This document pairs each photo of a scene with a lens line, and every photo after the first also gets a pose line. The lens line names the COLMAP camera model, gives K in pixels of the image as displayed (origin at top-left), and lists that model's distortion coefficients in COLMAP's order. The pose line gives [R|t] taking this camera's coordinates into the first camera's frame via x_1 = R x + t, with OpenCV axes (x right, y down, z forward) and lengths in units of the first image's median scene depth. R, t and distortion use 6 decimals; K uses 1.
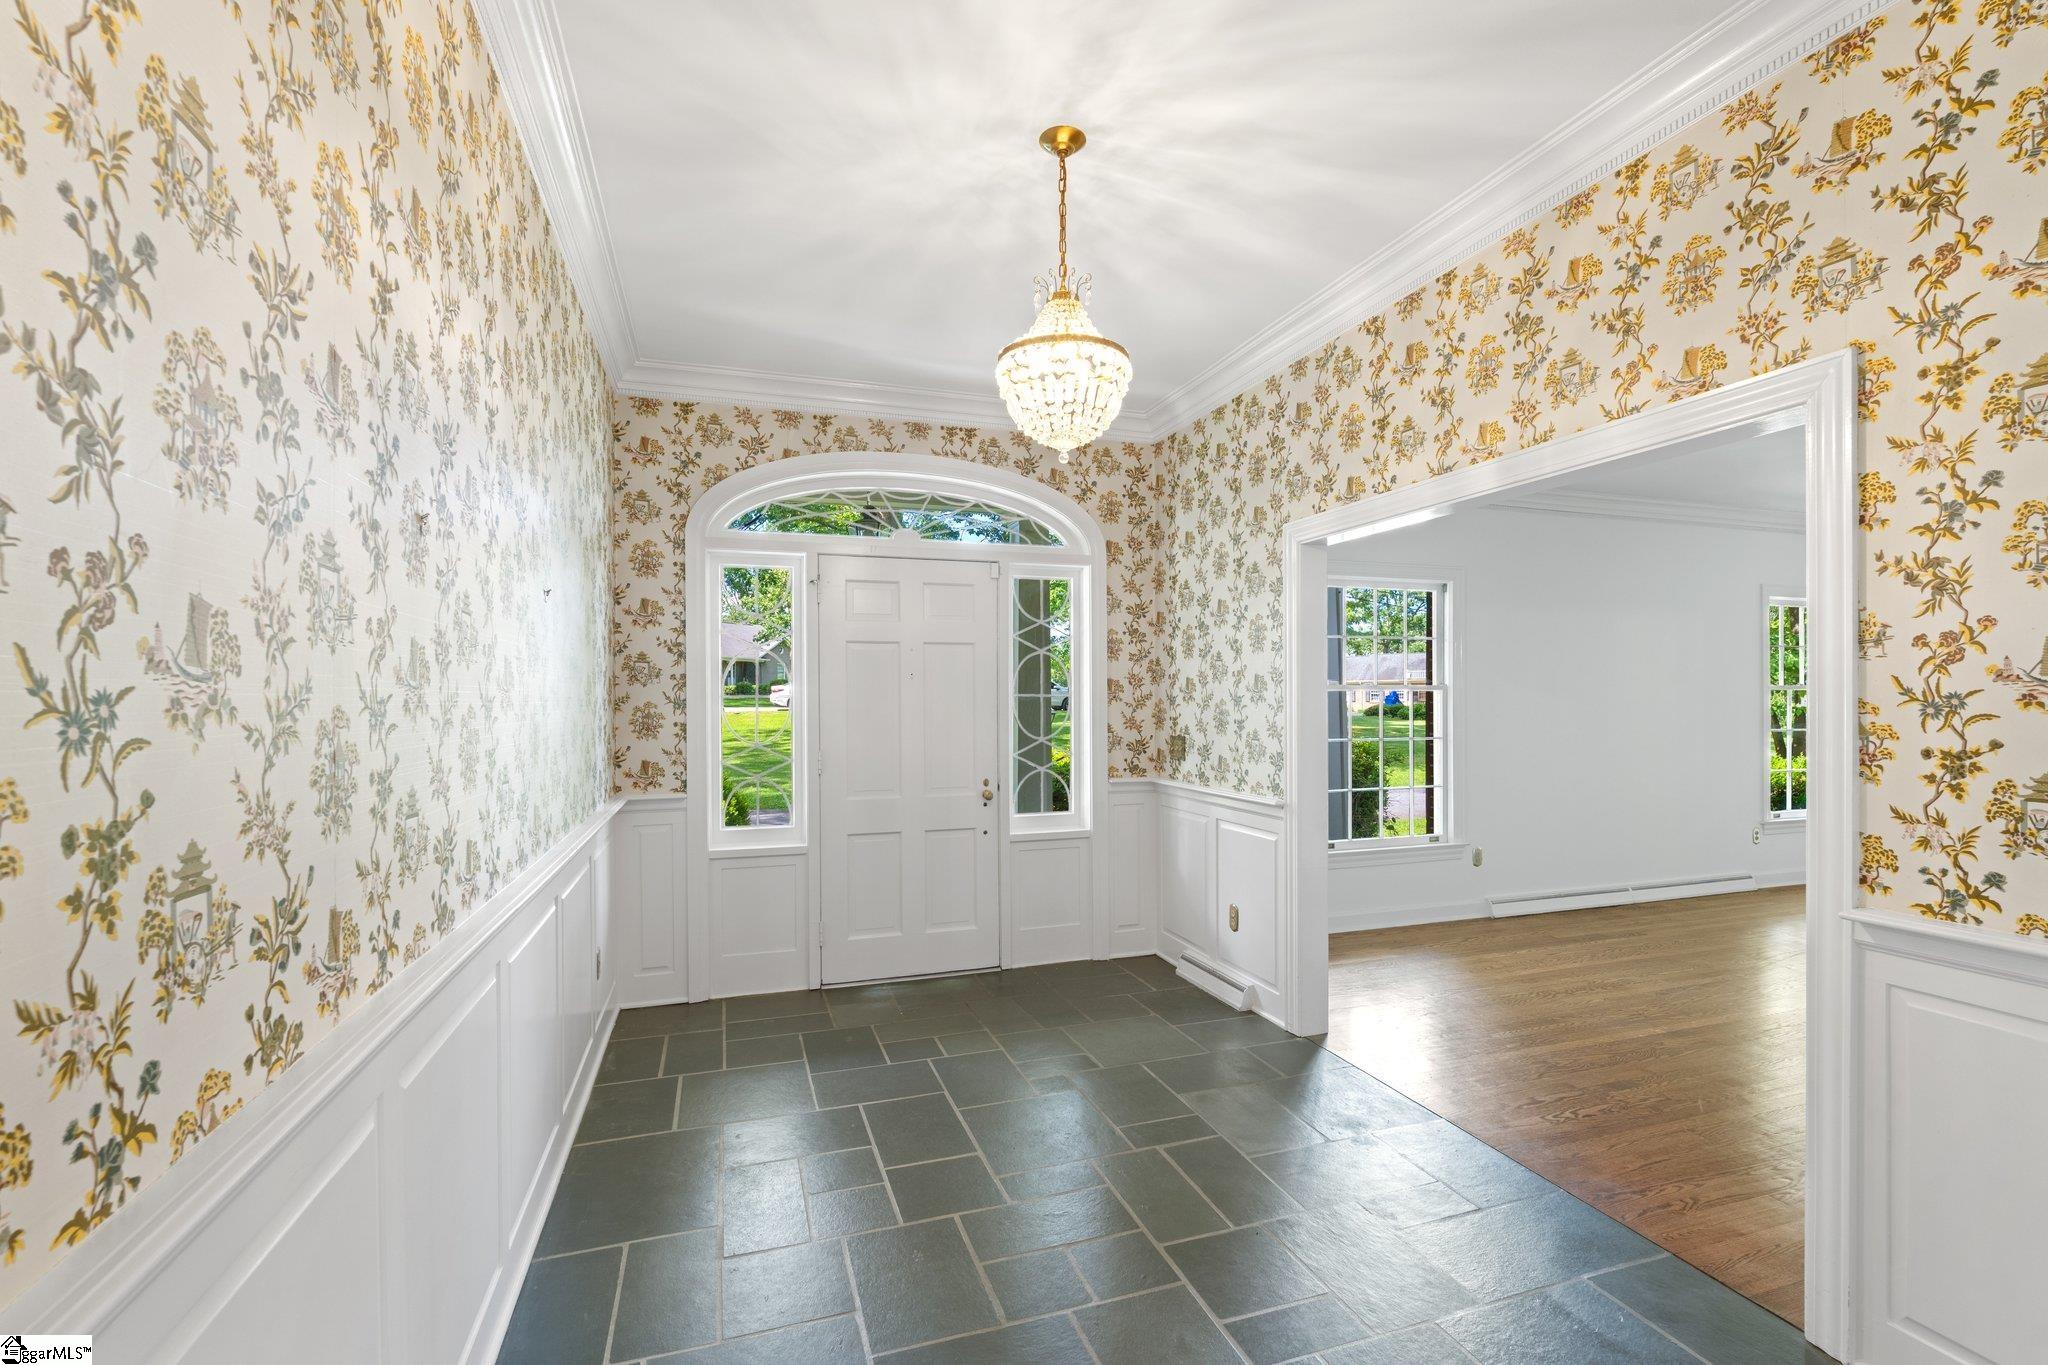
lens RADIAL K [[916.9, 0, 1031.5], [0, 916.9, 698.4], [0, 0, 1]] dist [-0.004553, -0.000521]
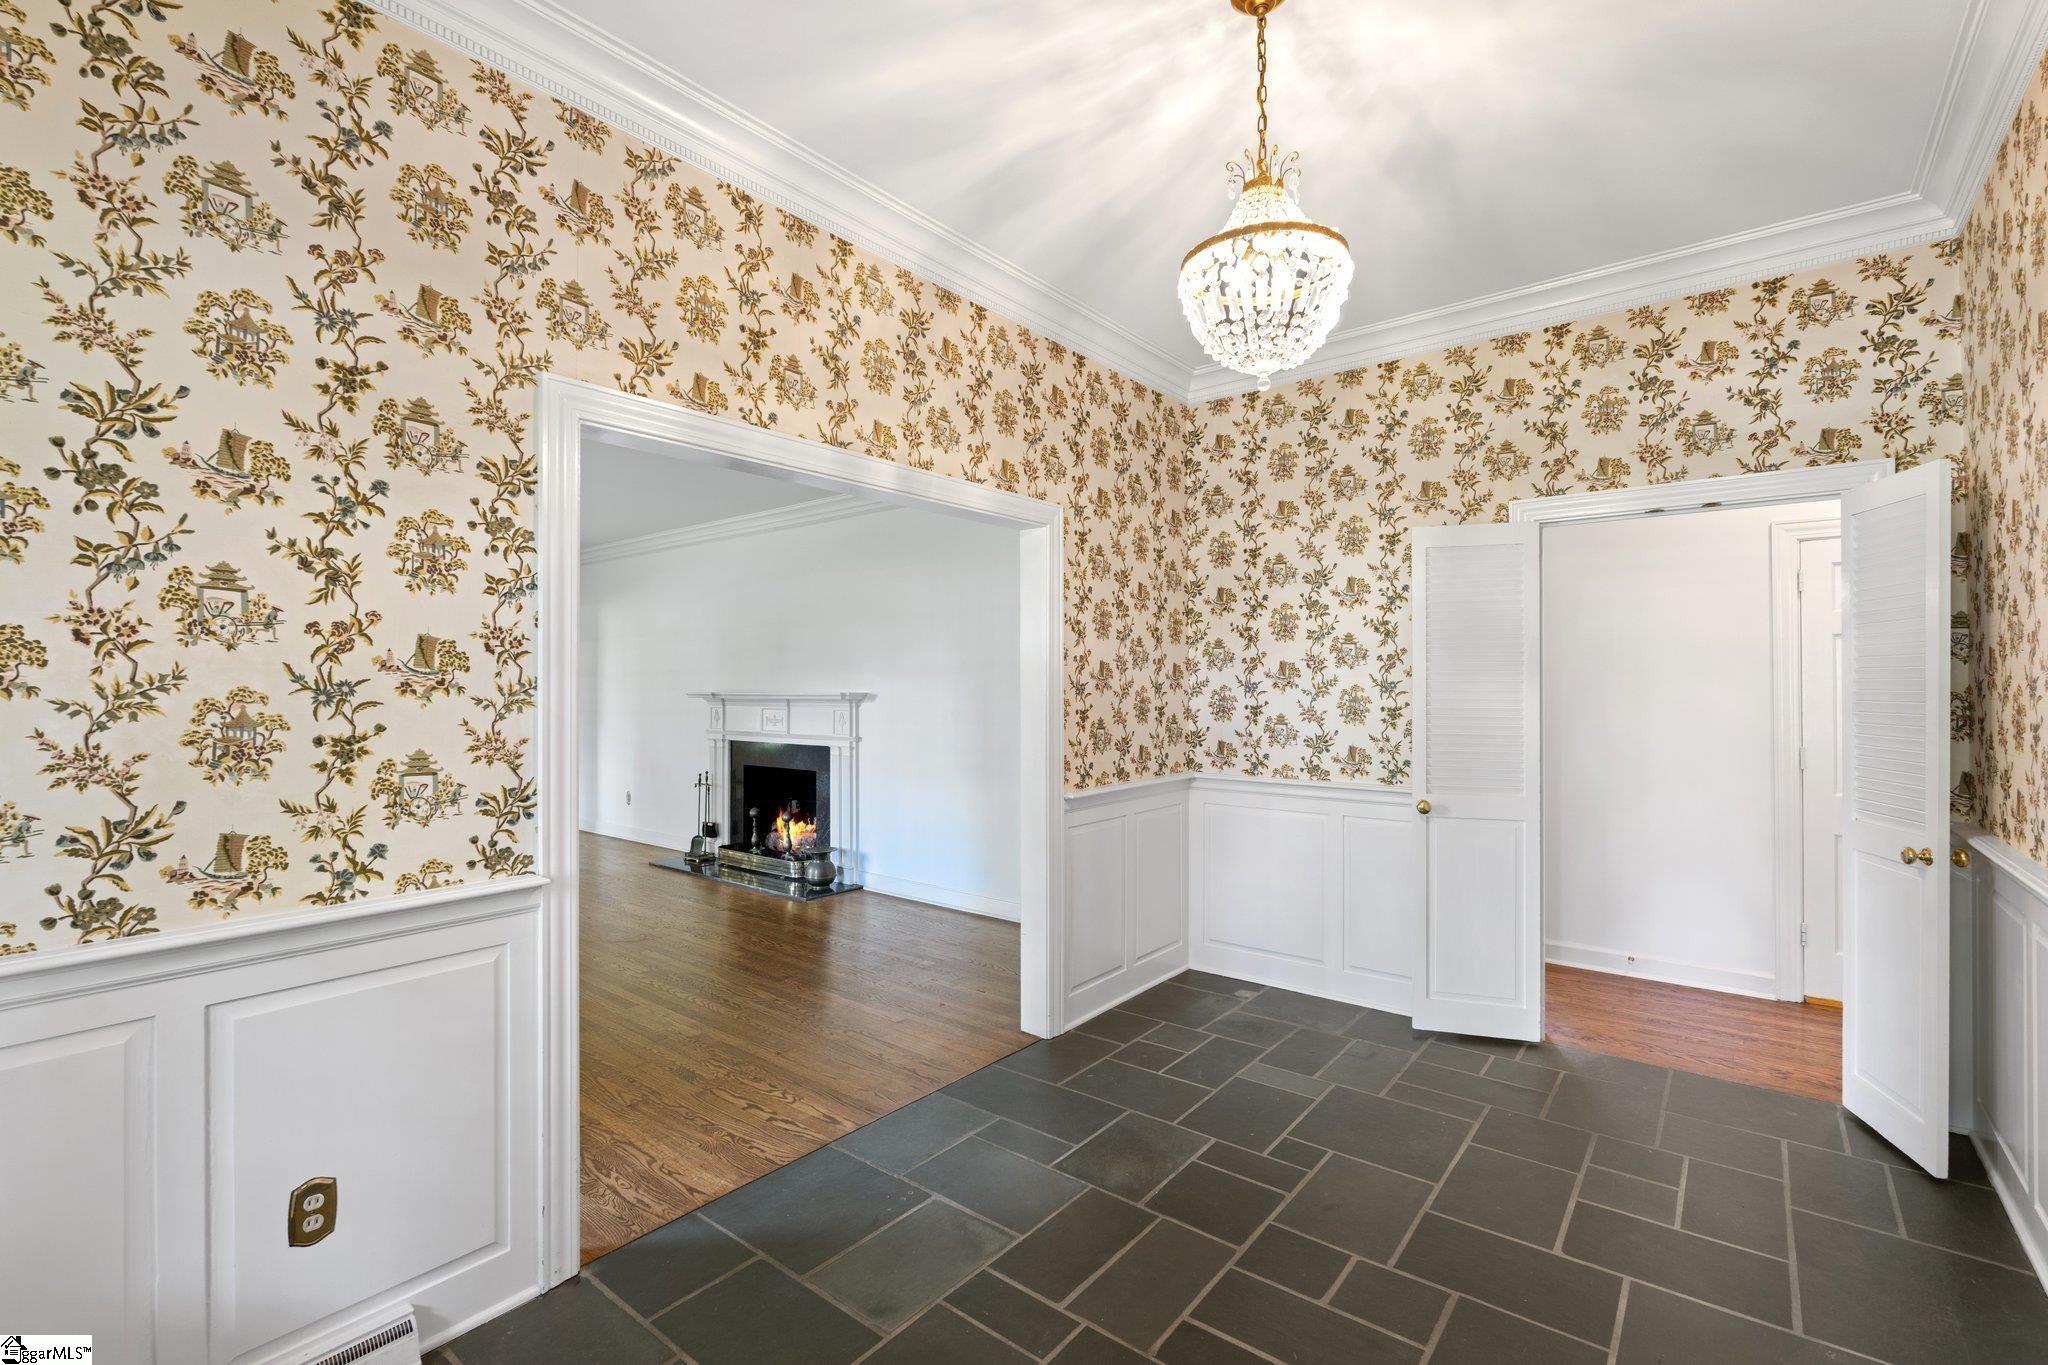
lens RADIAL K [[916.9, 0, 1046.3], [0, 916.9, 666.1], [0, 0, 1]] dist [-0.004553, -0.000521]
pose [[-0.562069, 0.018098, 0.826892, -0.366874], [0.001252, 0.999778, -0.021031, -0.000275], [-0.827090, -0.010785, -0.561967, 1.115829]]
